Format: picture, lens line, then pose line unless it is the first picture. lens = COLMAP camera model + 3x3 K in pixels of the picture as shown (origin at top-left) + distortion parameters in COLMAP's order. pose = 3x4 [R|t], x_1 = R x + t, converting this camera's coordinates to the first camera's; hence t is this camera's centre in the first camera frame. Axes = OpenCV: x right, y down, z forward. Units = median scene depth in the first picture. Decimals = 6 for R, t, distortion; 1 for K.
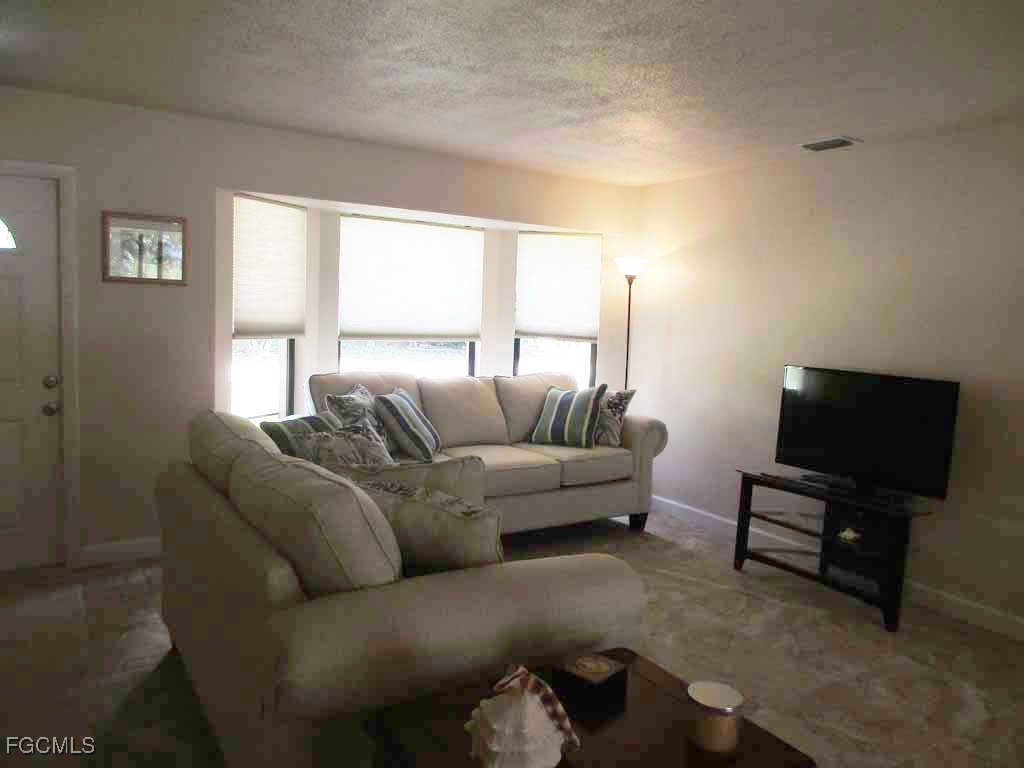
lens RADIAL K [[758.6, 0, 506.1], [0, 758.6, 378.2], [0, 0, 1]] dist [0.033273, 0.004602]
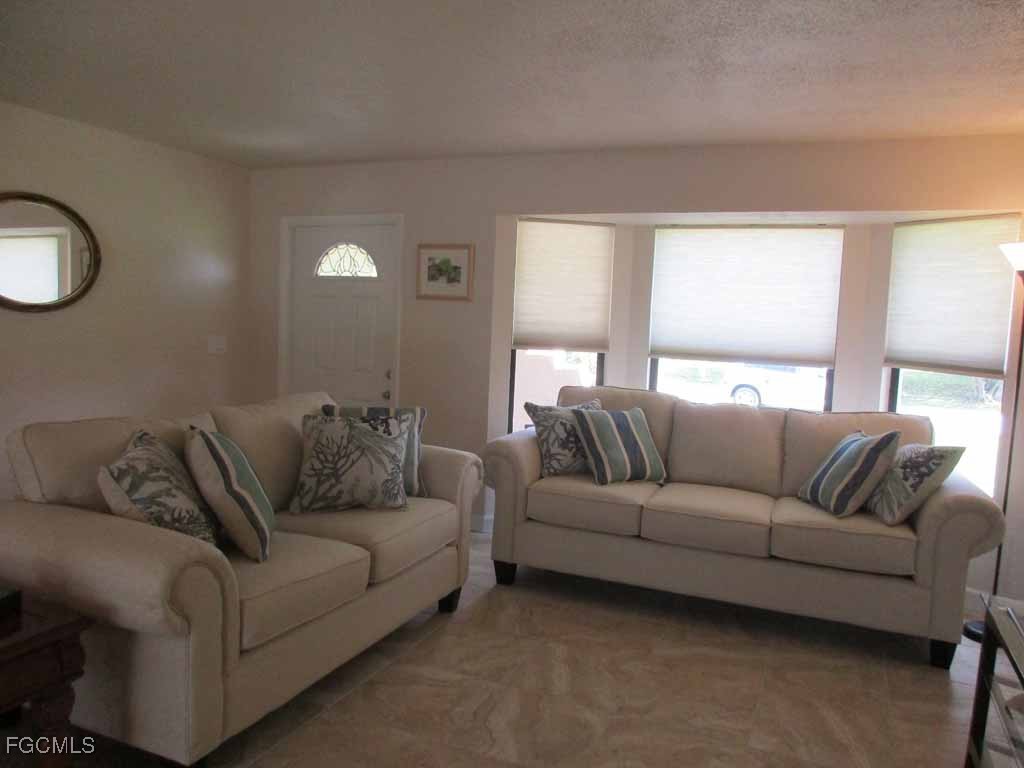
lens RADIAL K [[758.6, 0, 506.1], [0, 758.6, 378.2], [0, 0, 1]] dist [0.033273, 0.004602]
pose [[0.581480, 0.060410, -0.811315, 0.500818], [-0.096383, 0.995332, 0.005033, -0.011143], [0.807831, 0.075270, 0.584588, 0.317500]]
